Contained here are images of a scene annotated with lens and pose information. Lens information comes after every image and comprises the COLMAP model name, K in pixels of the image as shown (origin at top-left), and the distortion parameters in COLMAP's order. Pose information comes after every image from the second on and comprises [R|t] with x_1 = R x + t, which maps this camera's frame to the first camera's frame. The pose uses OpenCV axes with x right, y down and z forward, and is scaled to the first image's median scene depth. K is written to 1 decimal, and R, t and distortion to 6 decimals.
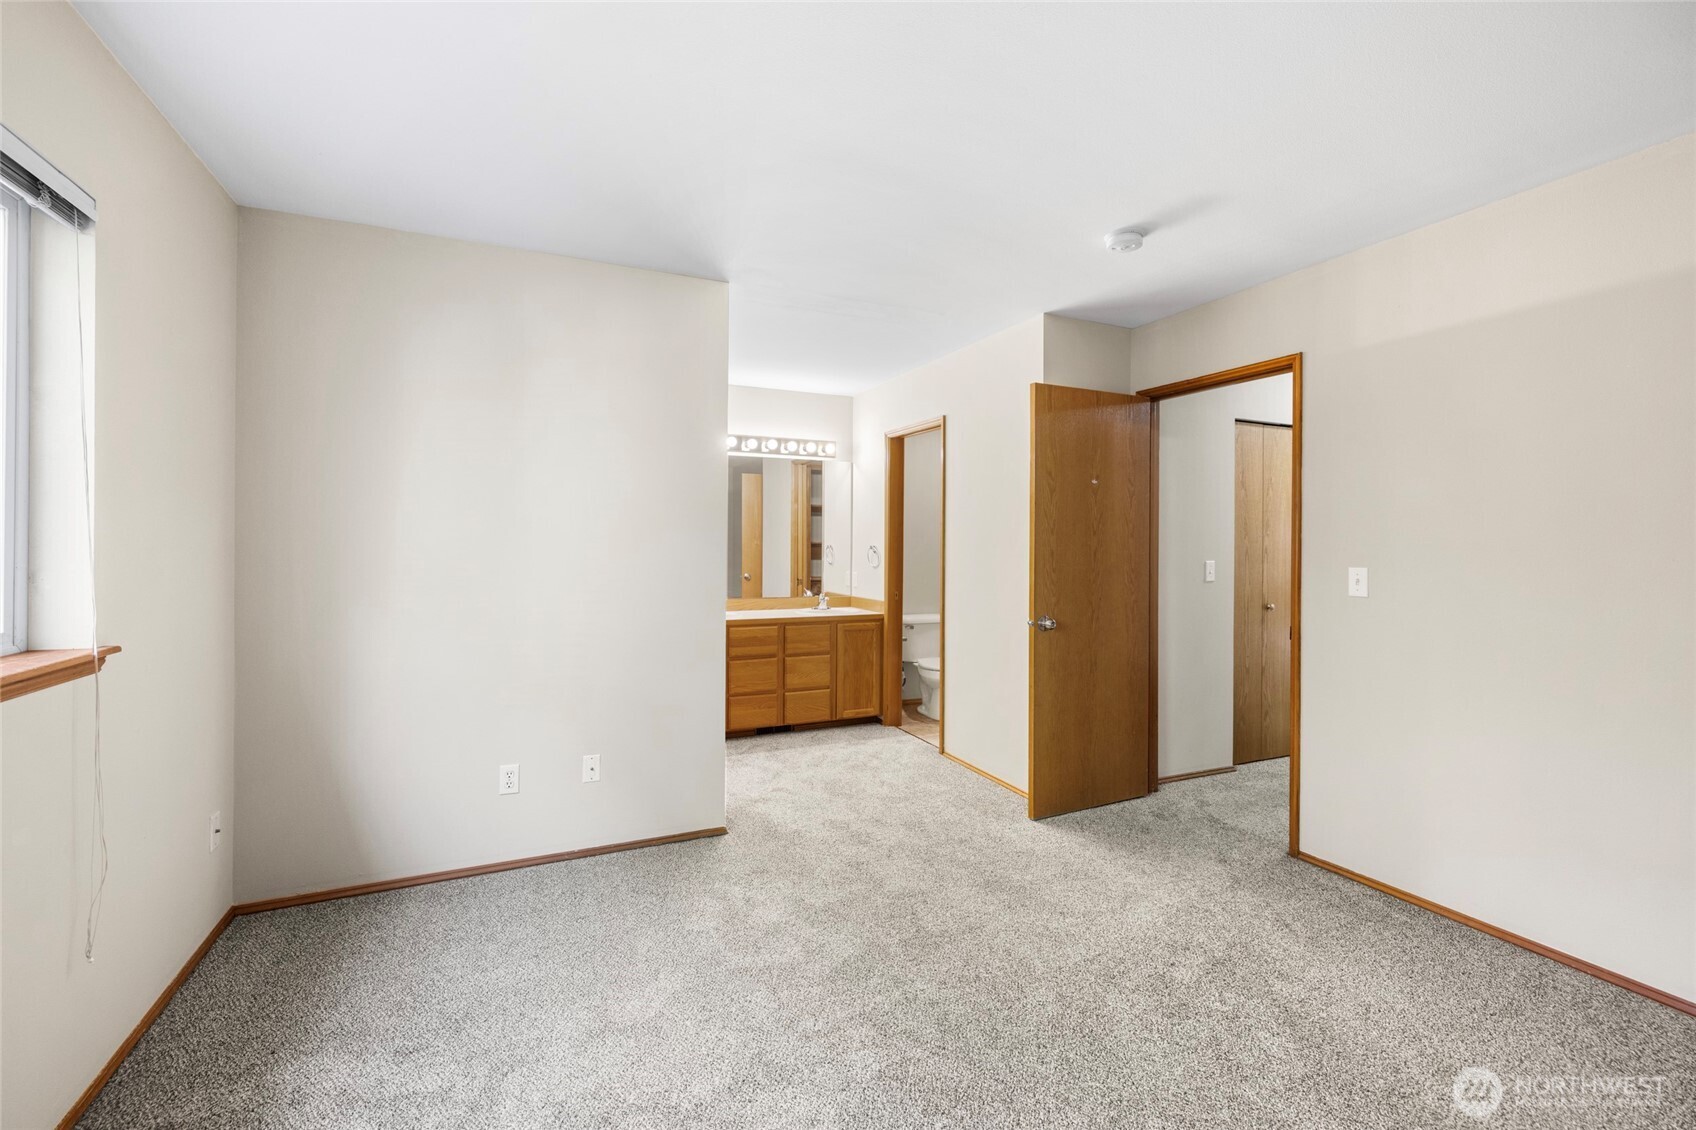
lens RADIAL K [[726.7, 0, 849.9], [0, 726.7, 551.1], [0, 0, 1]] dist [0.000531, 0.000184]
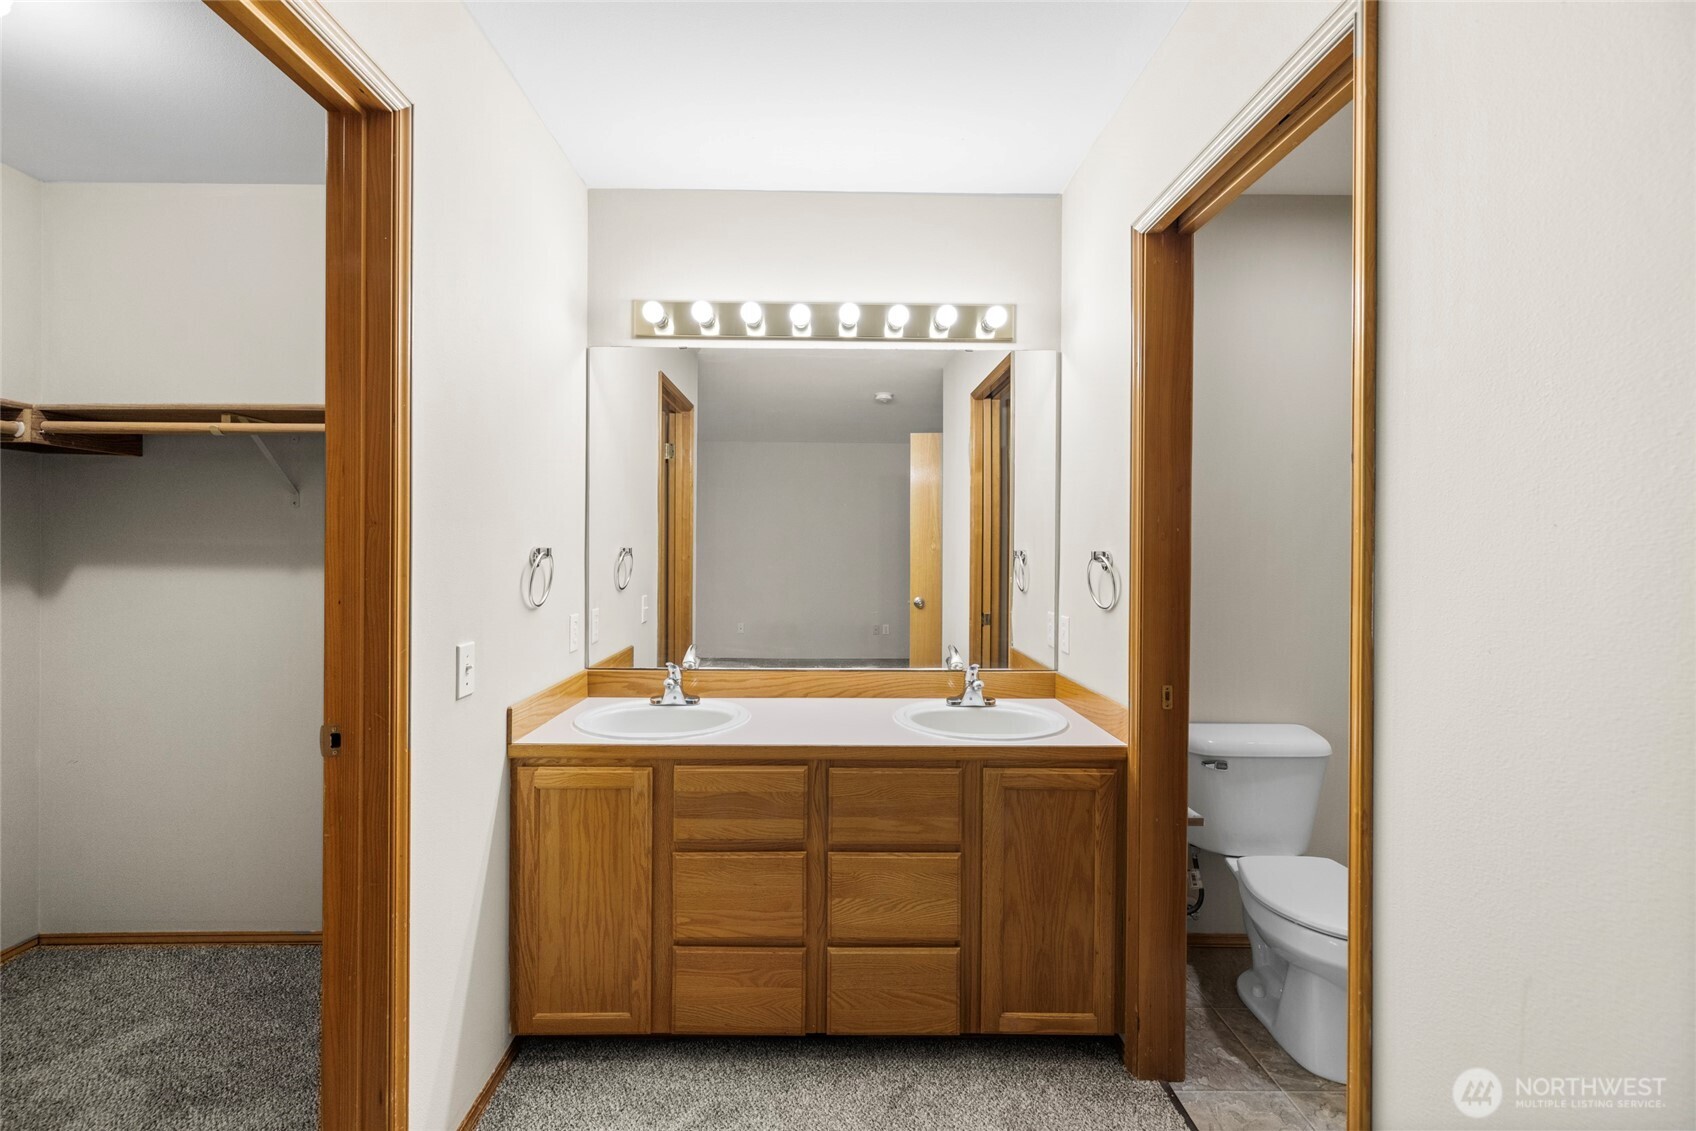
lens RADIAL K [[726.7, 0, 837.8], [0, 726.7, 538.4], [0, 0, 1]] dist [0.000531, 0.000184]
pose [[0.921563, 0.005179, -0.388195, 0.054801], [-0.016852, 0.999502, -0.026673, -0.001653], [0.387863, 0.031122, 0.921191, 0.635673]]
